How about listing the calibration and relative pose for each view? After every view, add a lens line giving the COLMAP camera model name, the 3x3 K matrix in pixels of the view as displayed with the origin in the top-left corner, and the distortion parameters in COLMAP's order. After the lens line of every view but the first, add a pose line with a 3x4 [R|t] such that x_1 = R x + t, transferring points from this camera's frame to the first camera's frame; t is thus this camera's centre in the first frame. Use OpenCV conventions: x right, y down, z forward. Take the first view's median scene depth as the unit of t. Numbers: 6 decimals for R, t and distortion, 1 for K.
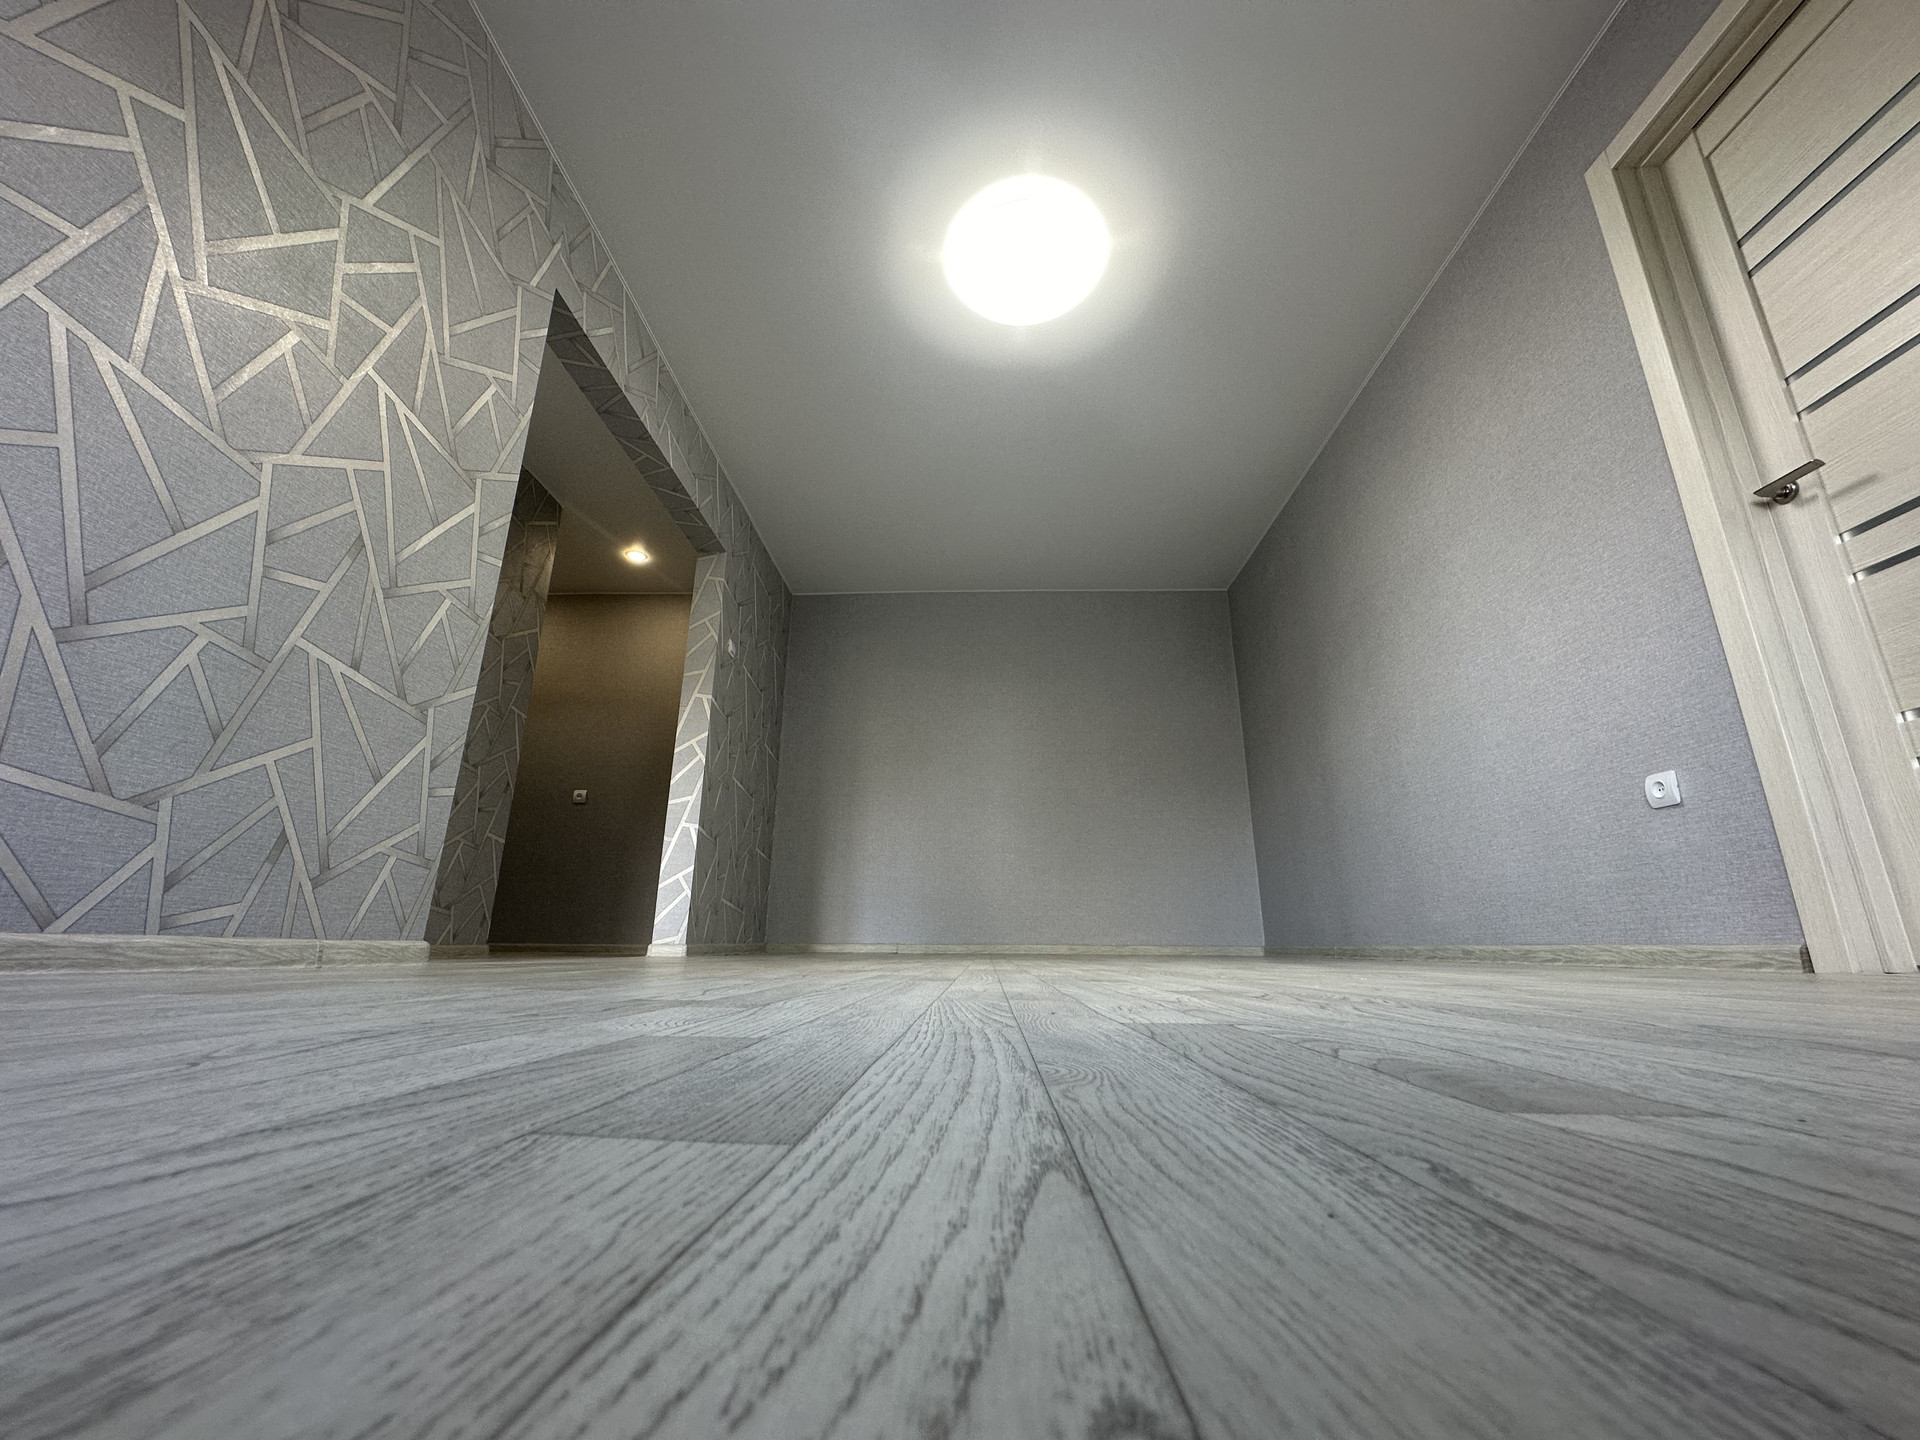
lens RADIAL K [[761.2, 0, 961.1], [0, 761.2, 714.6], [0, 0, 1]] dist [-0.000045, 0.000948]
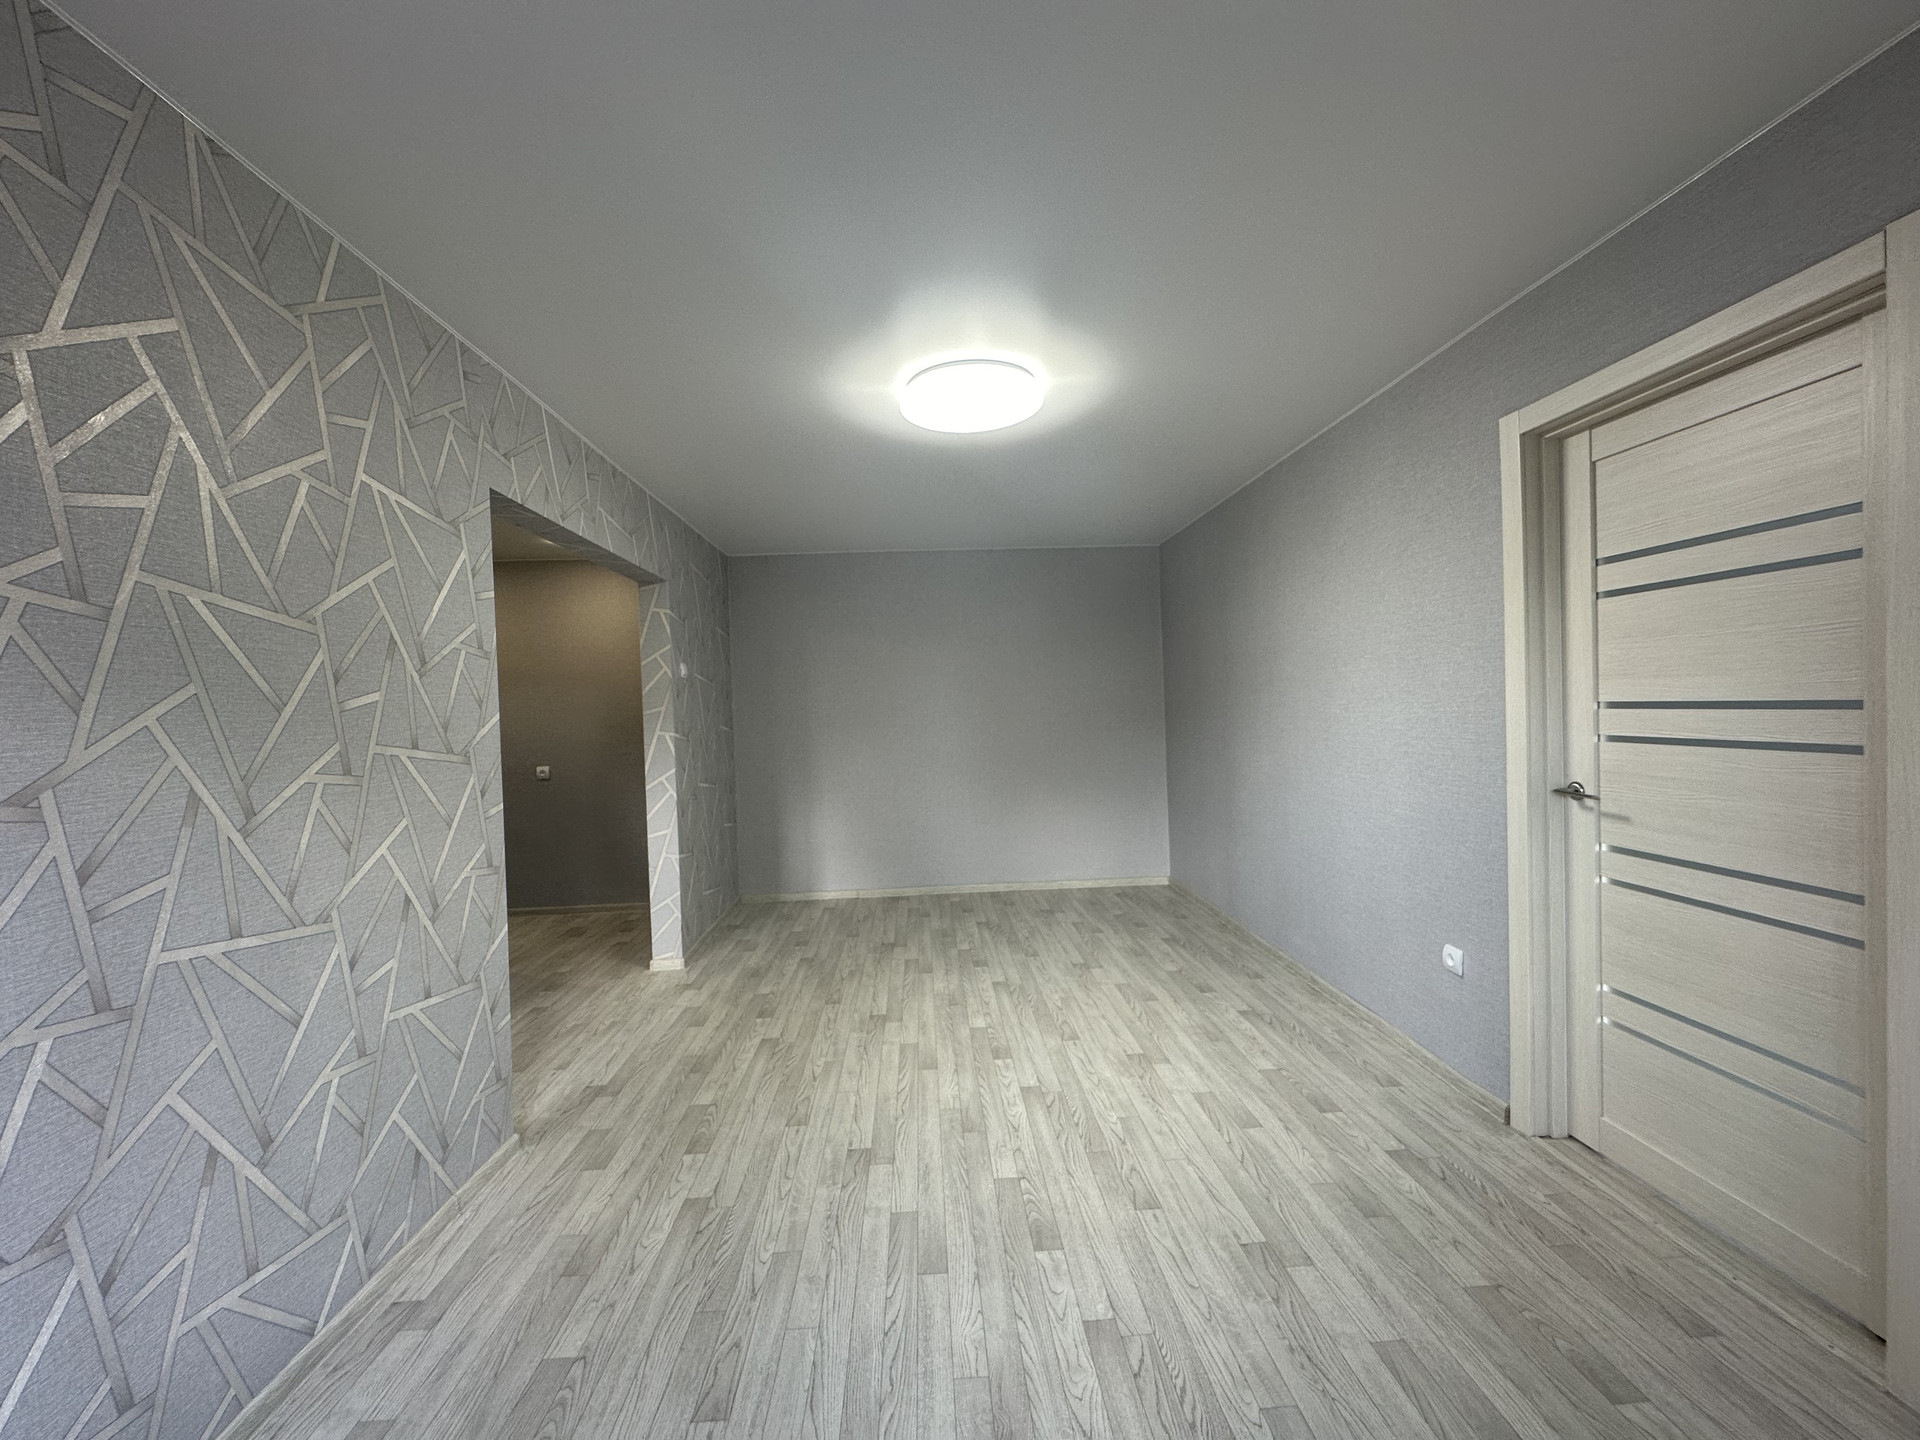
lens RADIAL K [[761.2, 0, 958.2], [0, 761.2, 721.8], [0, 0, 1]] dist [-0.000045, 0.000948]
pose [[0.995884, -0.040227, 0.081223, -0.039570], [0.014204, 0.954311, 0.298479, -0.711911], [-0.089519, -0.296096, 0.950954, -0.073597]]
